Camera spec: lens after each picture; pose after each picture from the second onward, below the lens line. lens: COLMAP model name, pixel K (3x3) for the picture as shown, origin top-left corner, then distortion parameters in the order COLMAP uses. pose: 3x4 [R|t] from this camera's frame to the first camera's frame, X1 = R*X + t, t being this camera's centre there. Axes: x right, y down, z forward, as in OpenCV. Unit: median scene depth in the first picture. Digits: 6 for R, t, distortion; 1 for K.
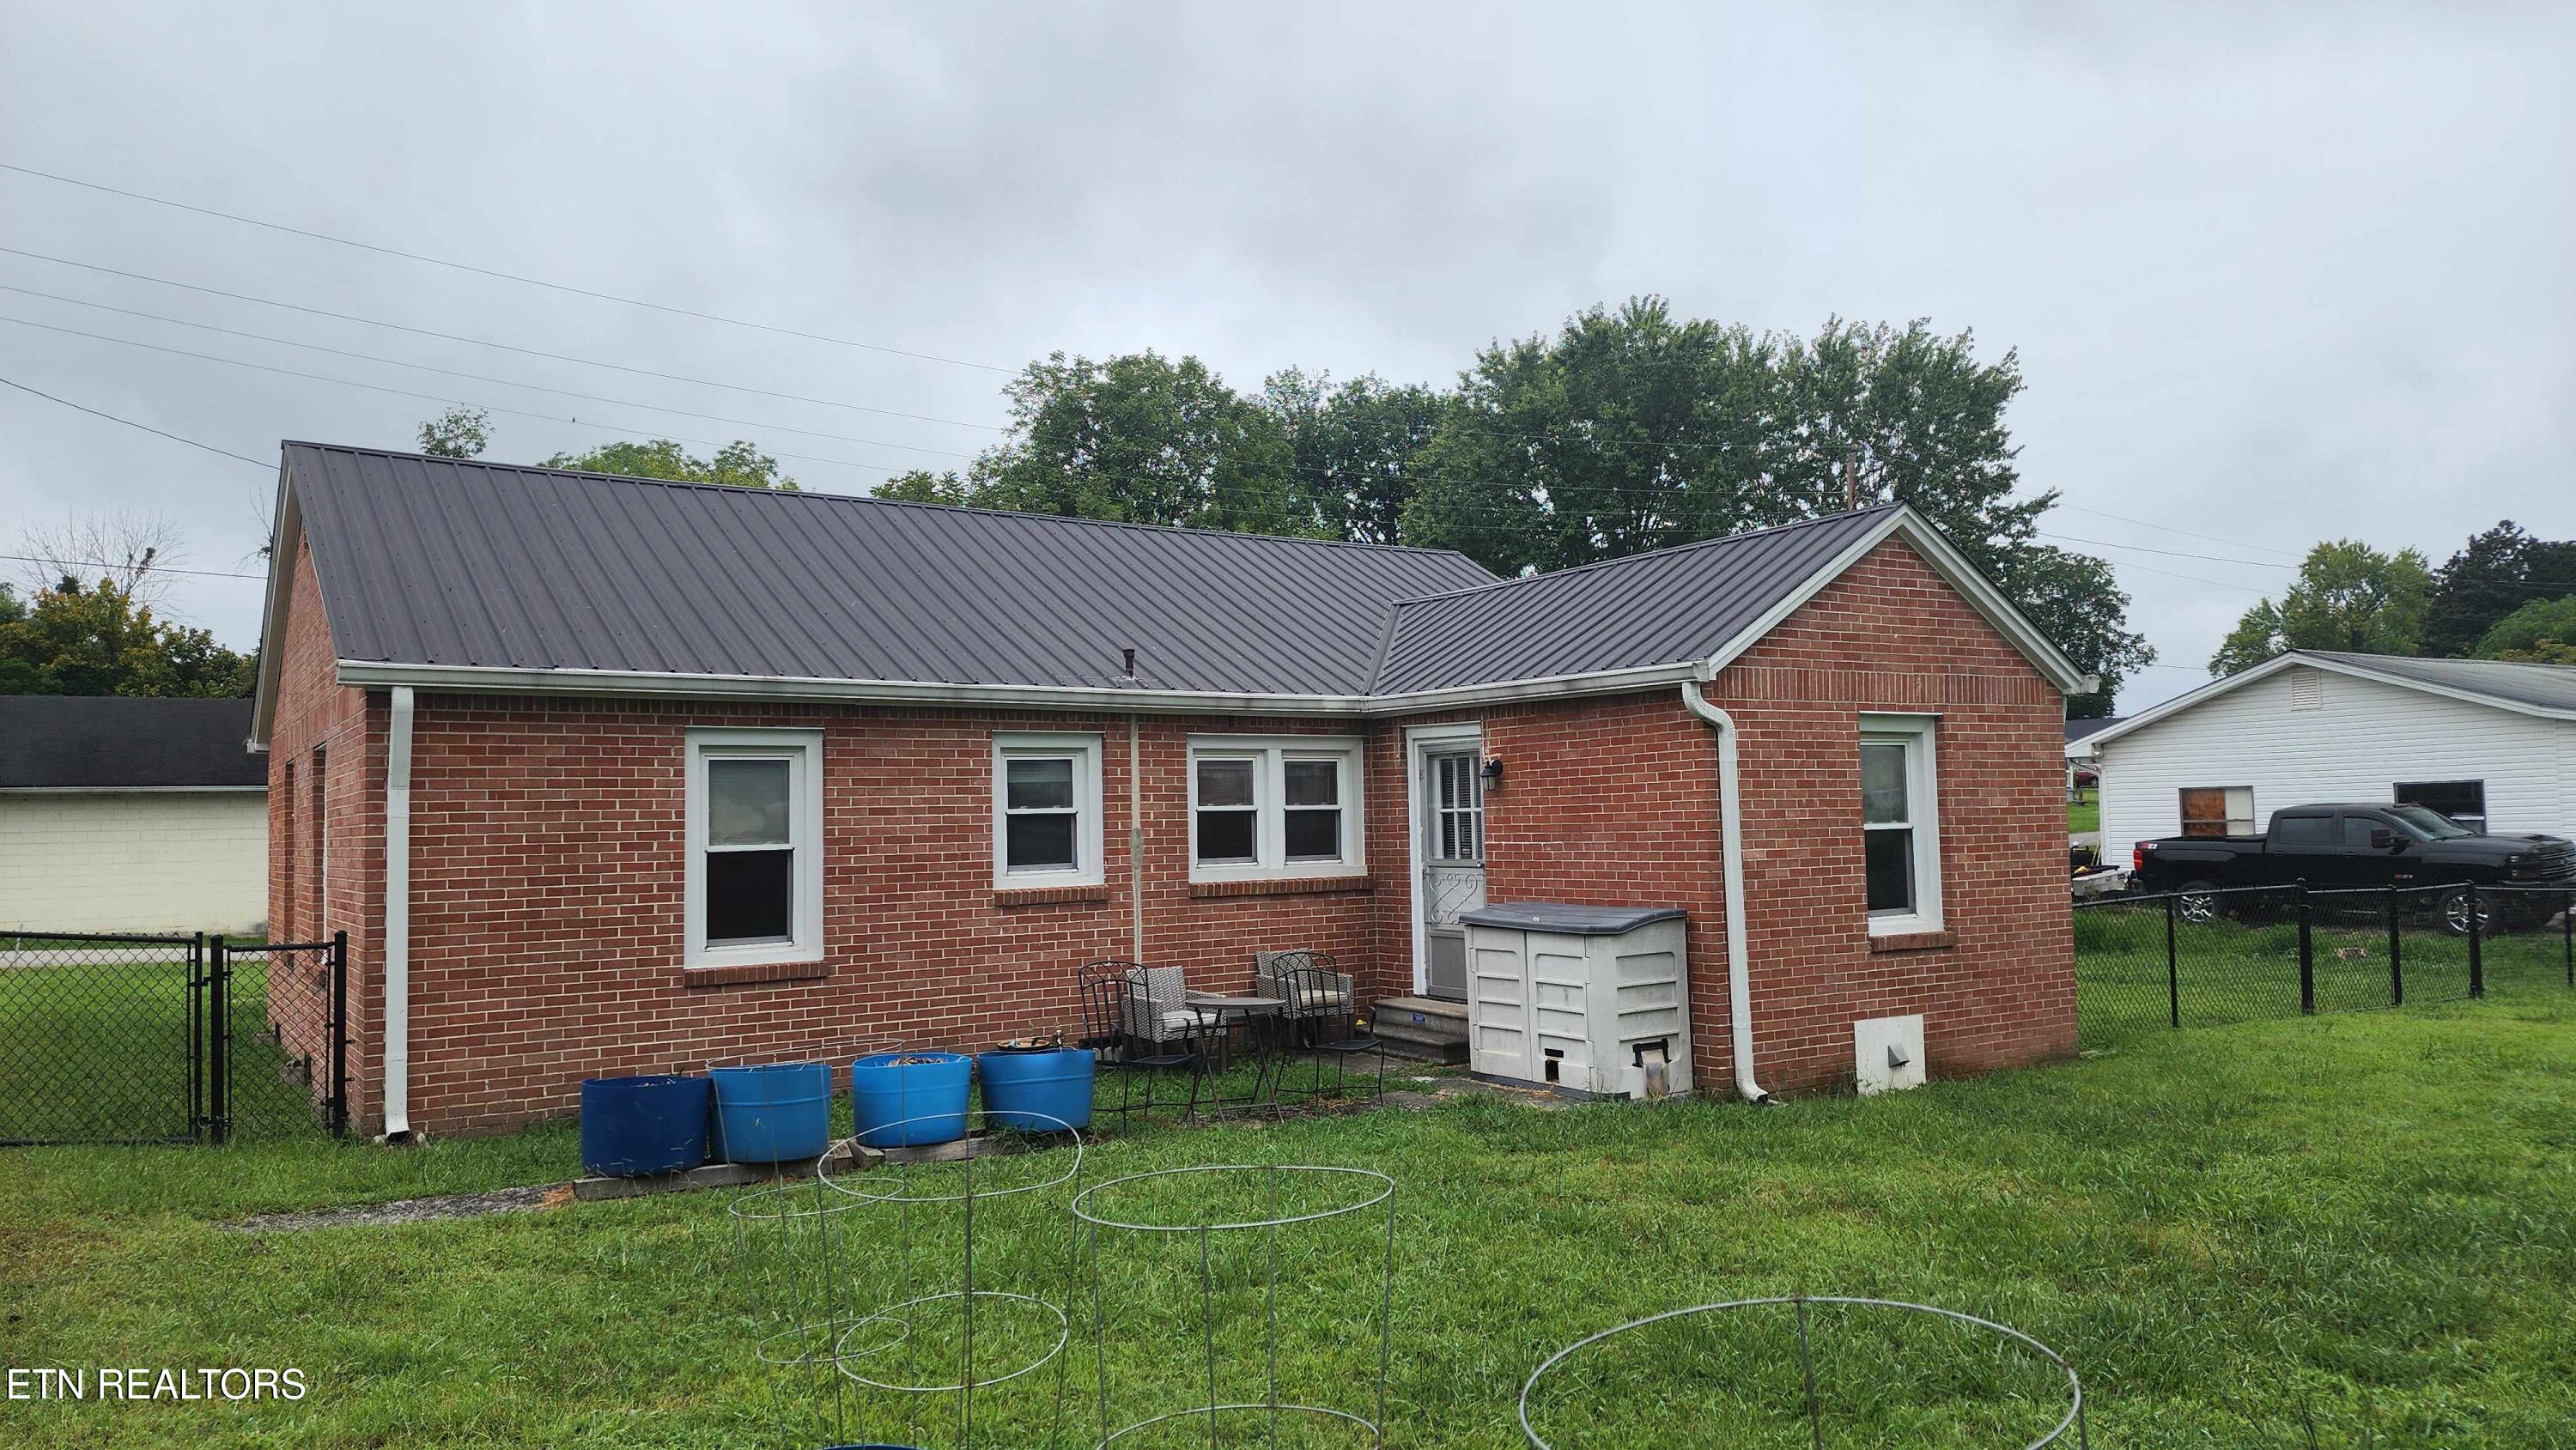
lens RADIAL K [[1717.4, 0, 1284.0], [0, 1717.4, 719.9], [0, 0, 1]] dist [0.096797, -0.108077]
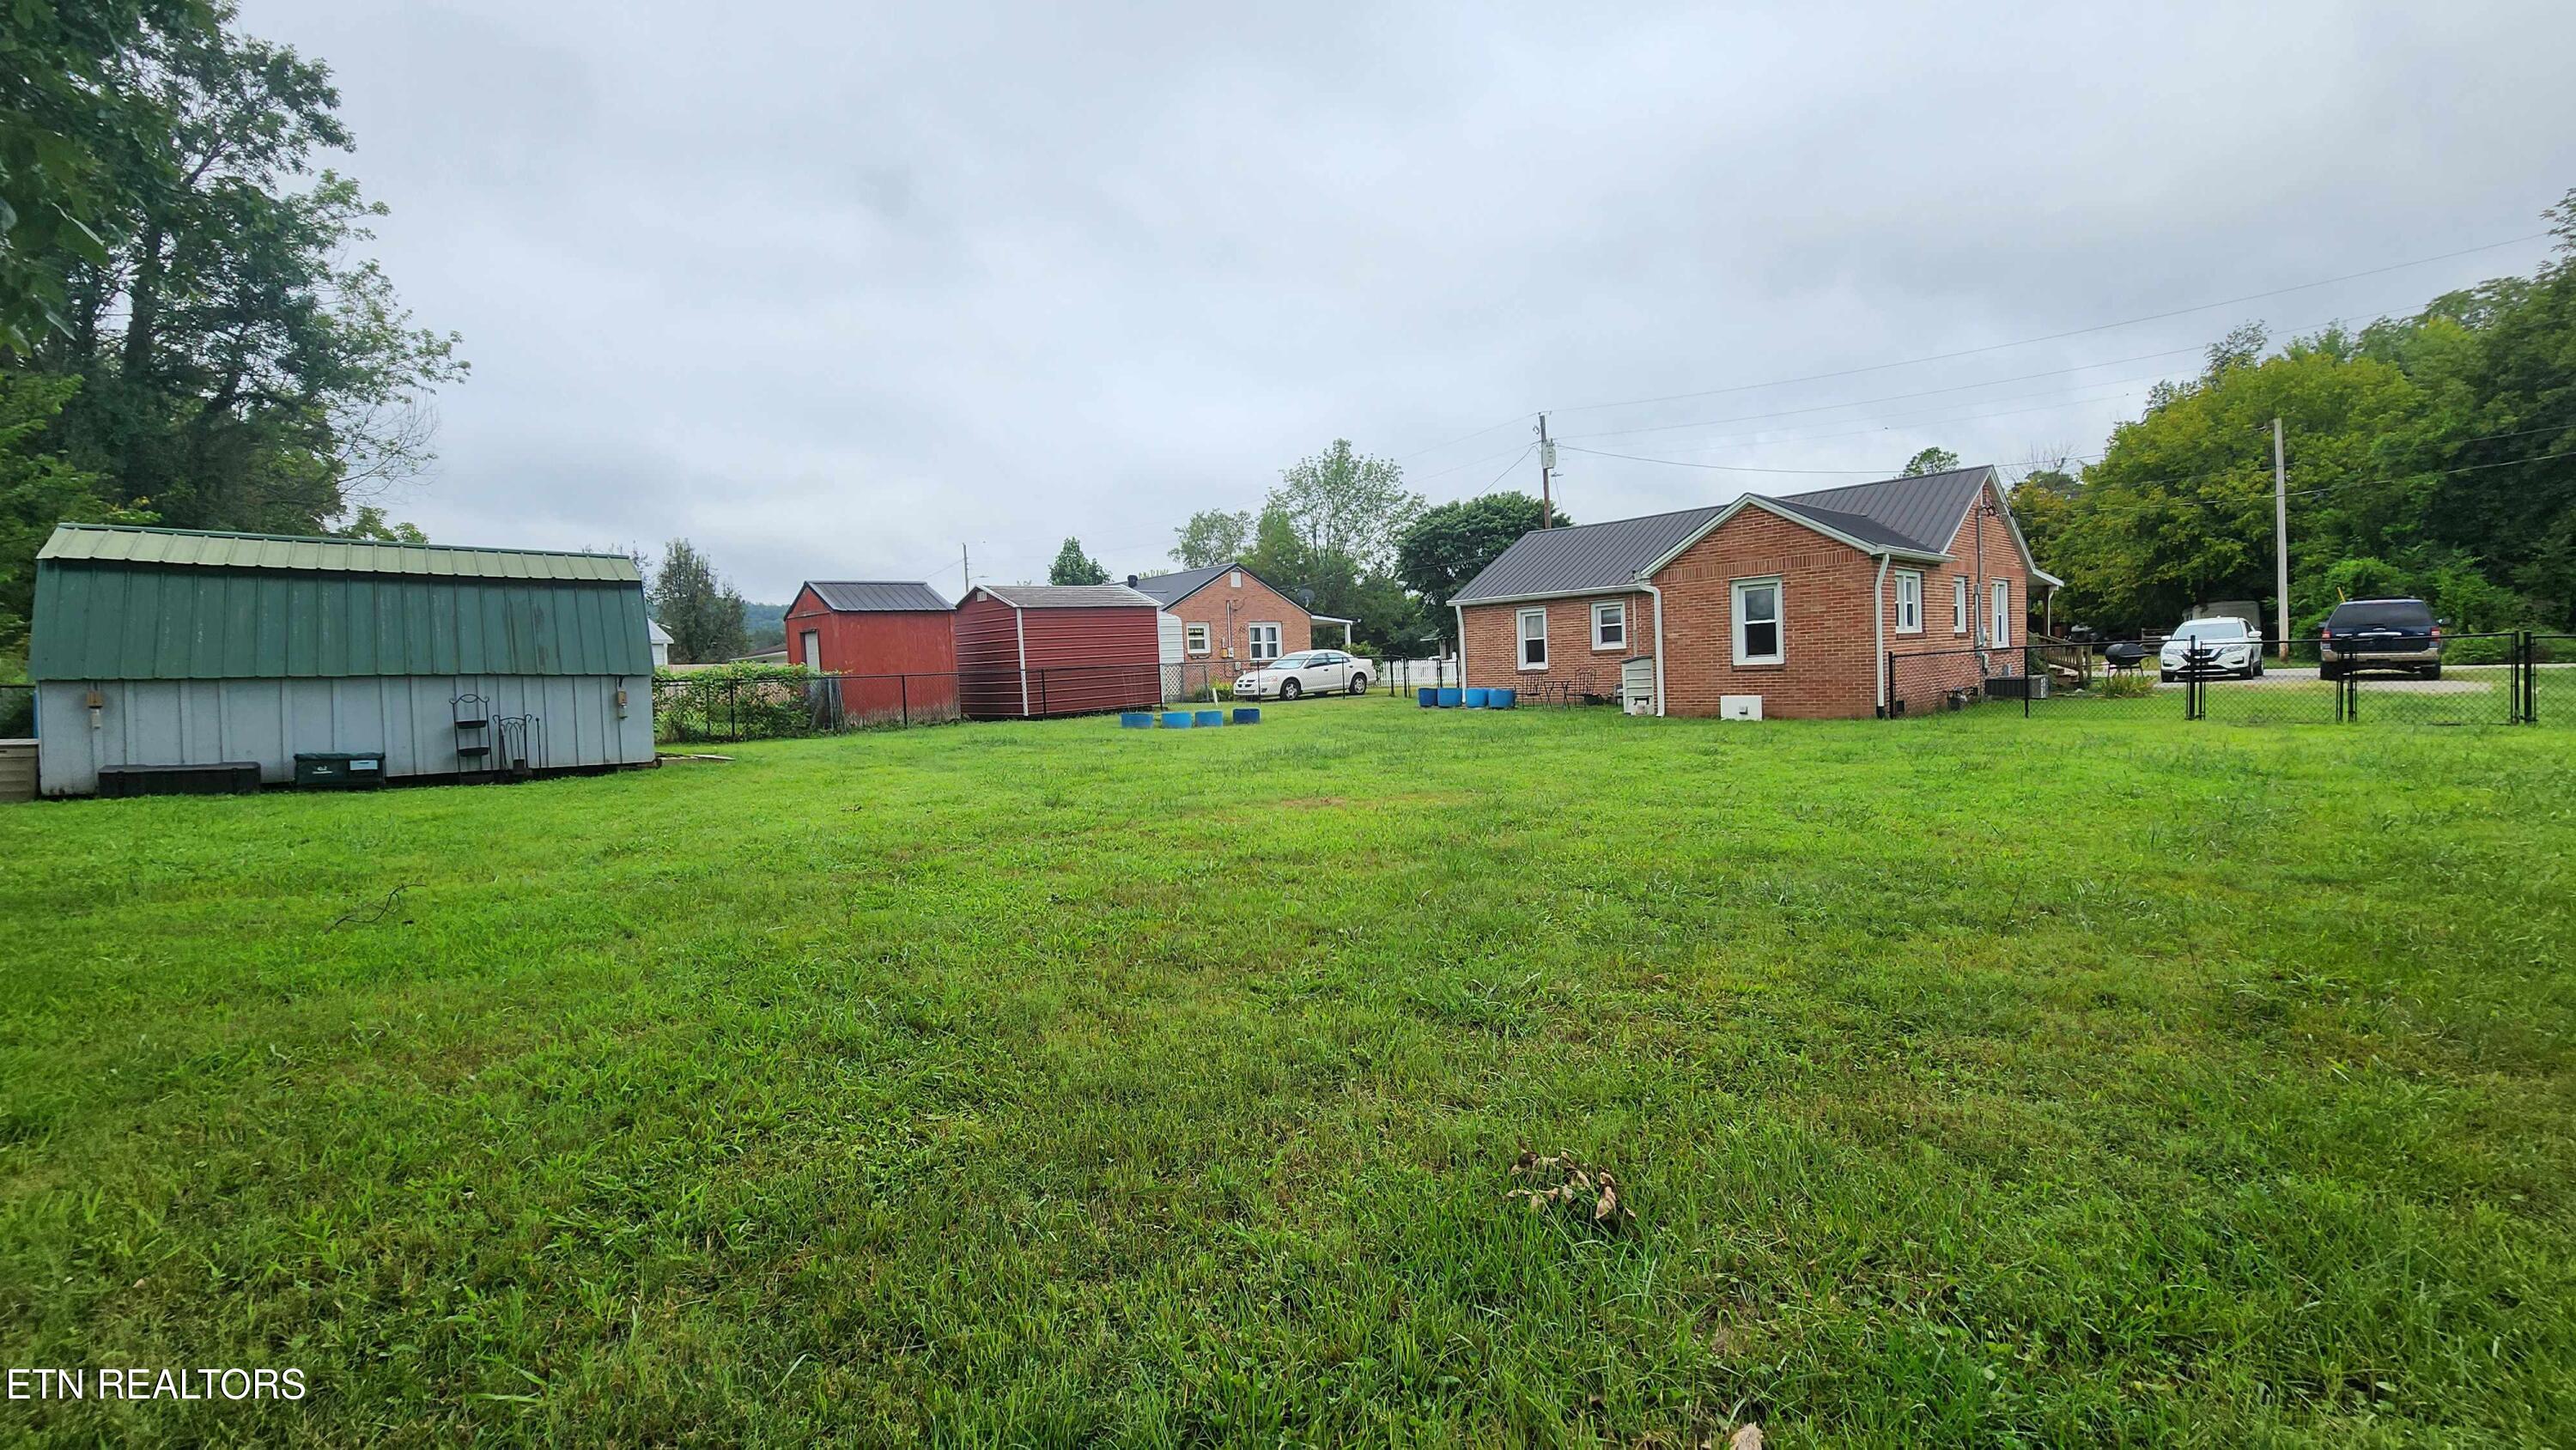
lens RADIAL K [[1063.6, 0, 1288.1], [0, 1063.6, 718.3], [0, 0, 1]] dist [-0.000095, 0.000313]
pose [[0.184982, 0.057010, -0.981087, 1.829205], [0.102138, 0.991794, 0.076890, 0.011968], [0.977420, -0.114429, 0.177641, 0.041207]]
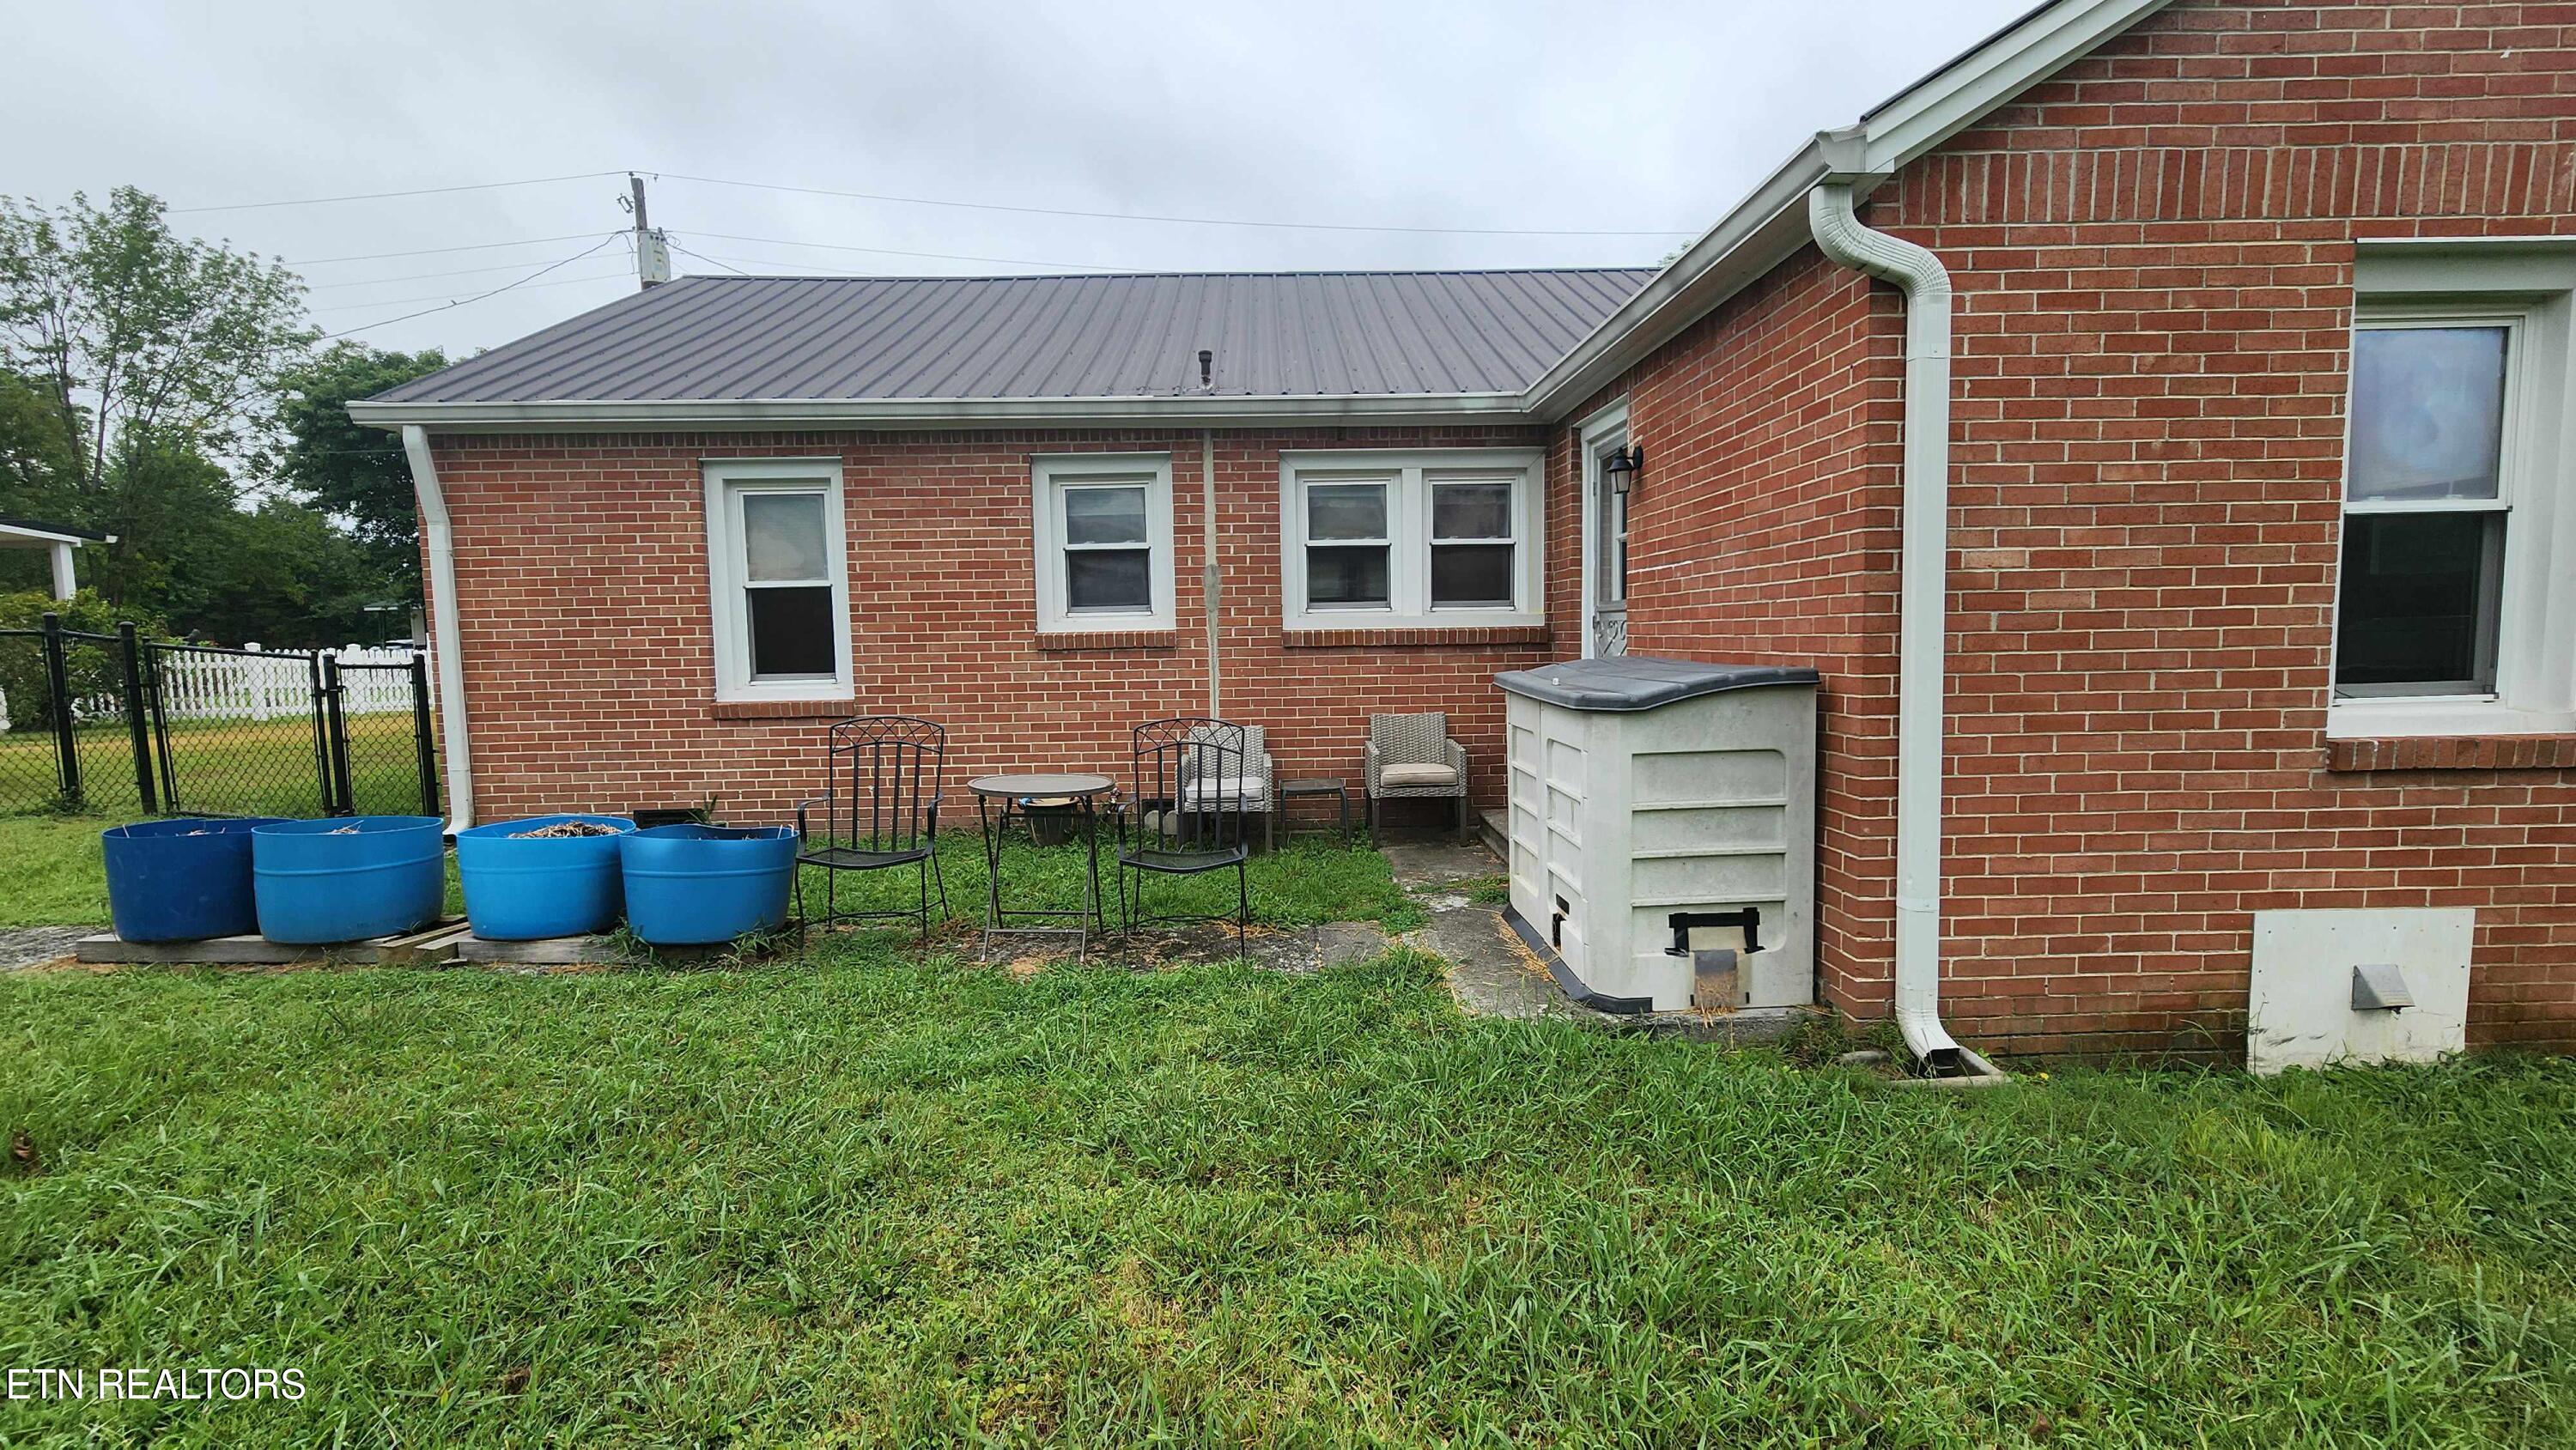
lens RADIAL K [[1063.6, 0, 1288.1], [0, 1063.6, 718.3], [0, 0, 1]] dist [-0.000095, 0.000313]
pose [[0.845075, 0.049496, -0.532352, 0.255281], [0.032177, 0.989192, 0.143050, 0.070085], [0.533679, -0.138018, 0.834349, 0.617824]]
